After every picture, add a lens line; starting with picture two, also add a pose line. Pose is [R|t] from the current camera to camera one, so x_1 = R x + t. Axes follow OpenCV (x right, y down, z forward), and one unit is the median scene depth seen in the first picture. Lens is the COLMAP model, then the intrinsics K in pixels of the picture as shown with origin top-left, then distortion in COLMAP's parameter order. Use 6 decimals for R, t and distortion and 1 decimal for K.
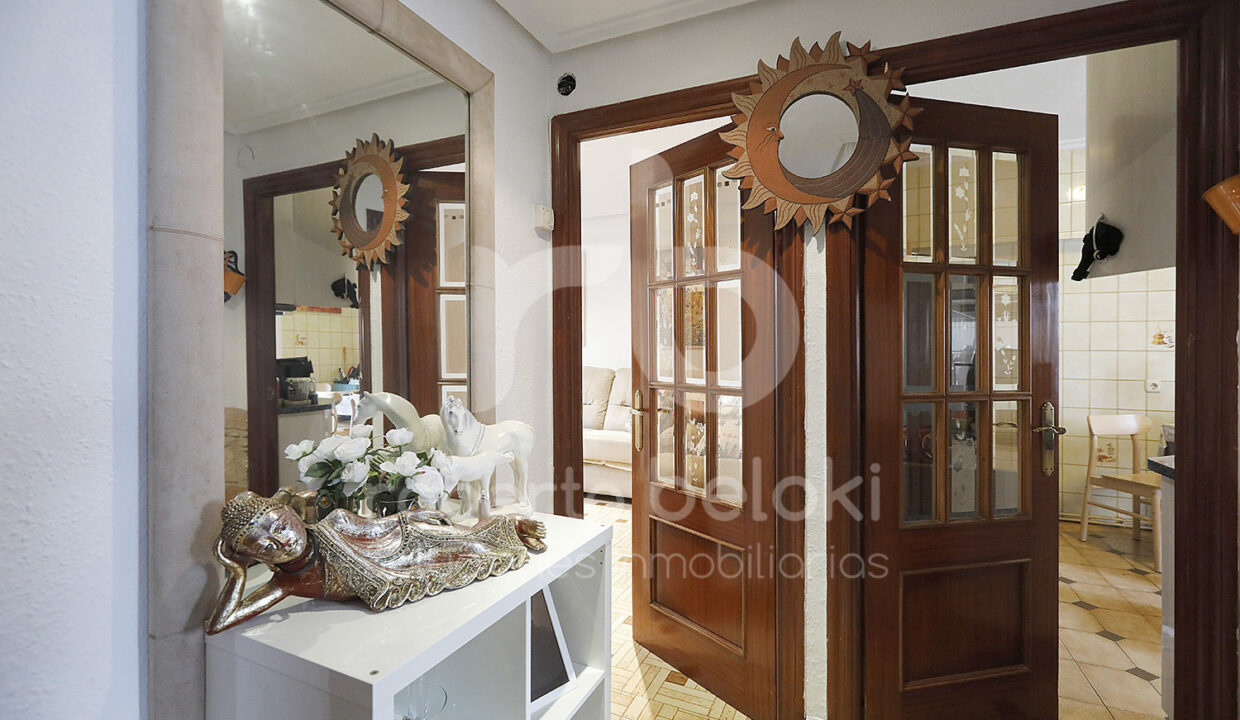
lens RADIAL K [[553.2, 0, 619.7], [0, 553.2, 356.5], [0, 0, 1]] dist [0.005002, -0.000603]
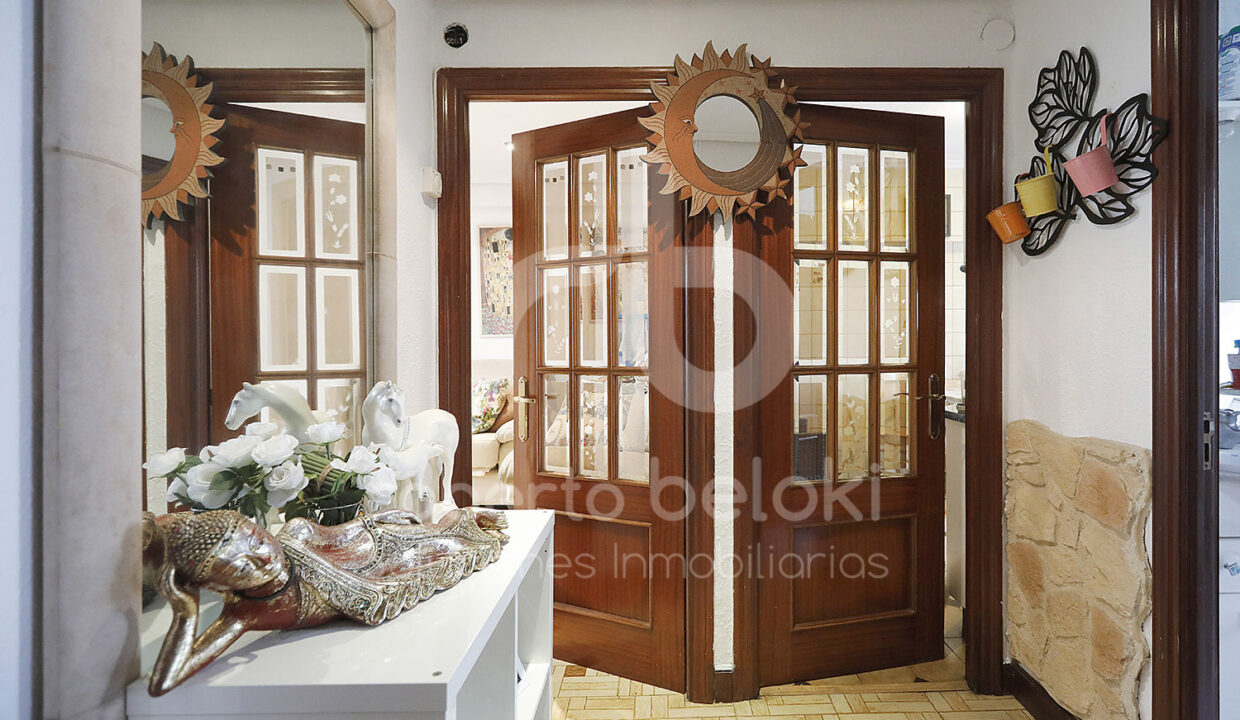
lens RADIAL K [[624.8, 0, 619.9], [0, 624.8, 355.7], [0, 0, 1]] dist [0.006671, 0.001788]
pose [[0.903160, -0.020160, 0.428831, -0.378728], [0.019223, 0.999794, 0.006517, 0.031157], [-0.428874, 0.002358, 0.903361, -0.033141]]
